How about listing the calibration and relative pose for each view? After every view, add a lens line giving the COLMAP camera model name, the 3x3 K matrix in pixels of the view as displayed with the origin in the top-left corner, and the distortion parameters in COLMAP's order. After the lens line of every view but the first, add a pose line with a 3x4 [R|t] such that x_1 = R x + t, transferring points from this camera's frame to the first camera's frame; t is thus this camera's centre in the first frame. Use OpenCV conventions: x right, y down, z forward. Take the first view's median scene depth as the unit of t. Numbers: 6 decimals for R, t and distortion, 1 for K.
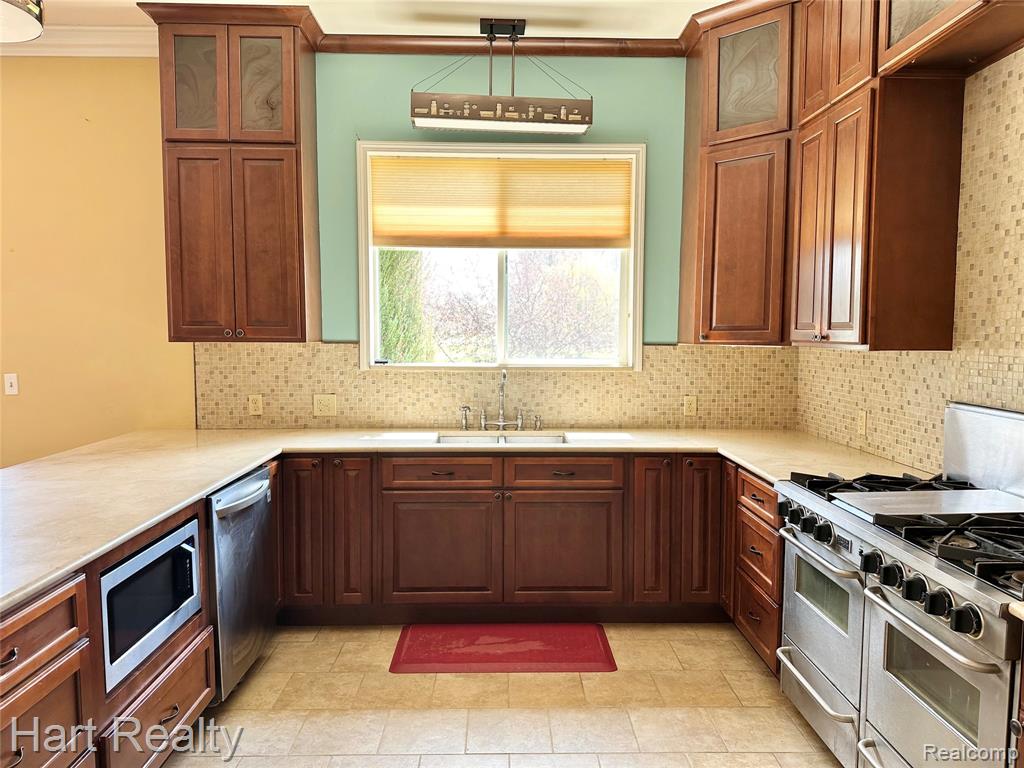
lens RADIAL K [[719.7, 0, 514.3], [0, 719.7, 380.9], [0, 0, 1]] dist [0.048554, -0.049109]
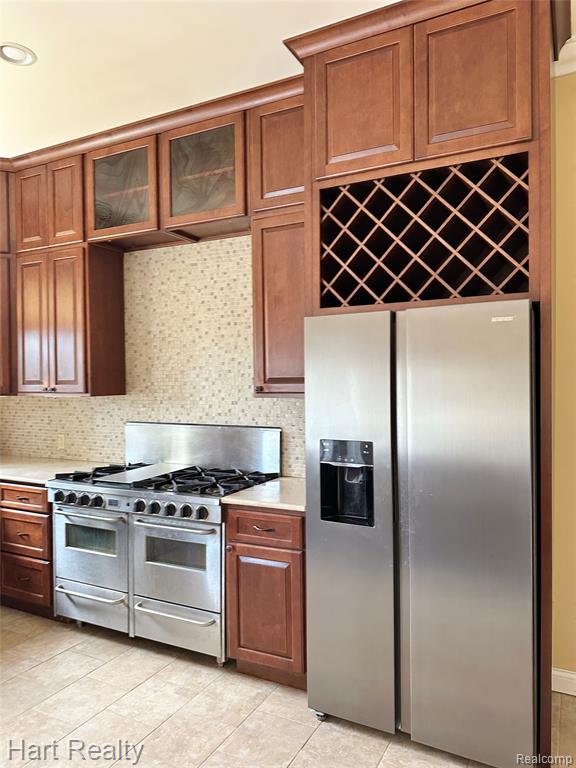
lens RADIAL K [[531.7, 0, 299.8], [0, 531.7, 384.0], [0, 0, 1]] dist [0.117924, -0.180421]
pose [[0.468070, -0.014581, 0.883571, -0.342180], [0.071675, 0.997196, -0.021514, -0.006689], [-0.880780, 0.073400, 0.467802, -0.036481]]
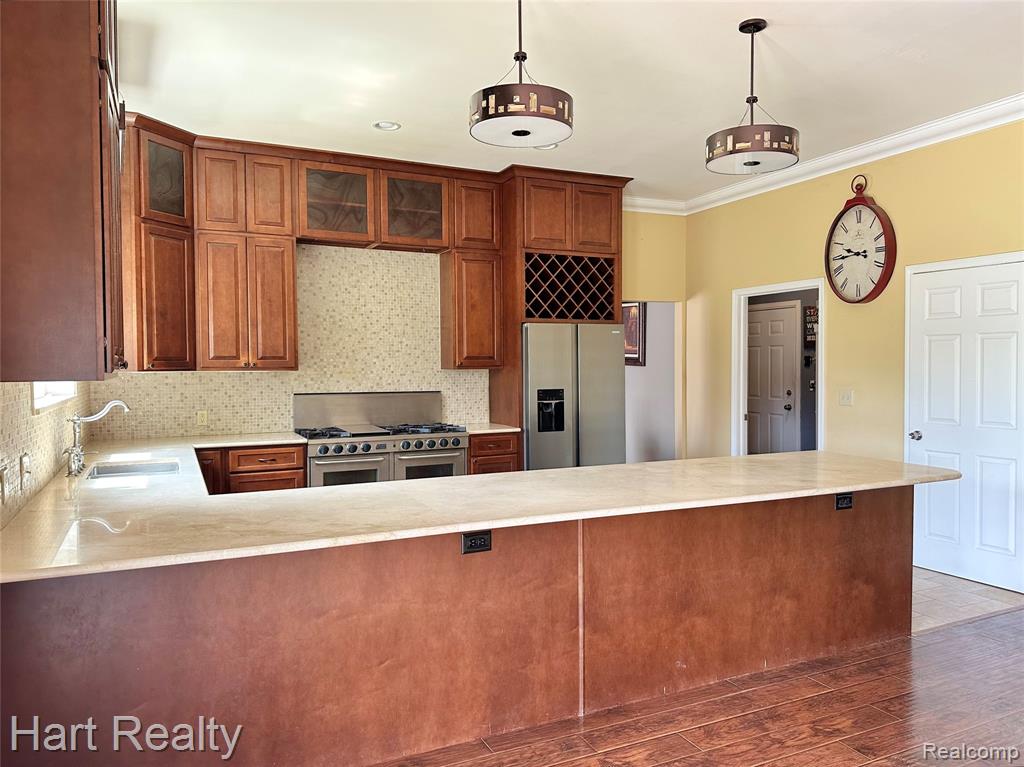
lens RADIAL K [[730.1, 0, 506.7], [0, 730.1, 381.2], [0, 0, 1]] dist [0.124225, -0.212200]
pose [[-0.409299, -0.025560, 0.912042, -1.328025], [0.064944, 0.996256, 0.057065, -0.075609], [-0.910086, 0.082589, -0.406107, 1.081653]]
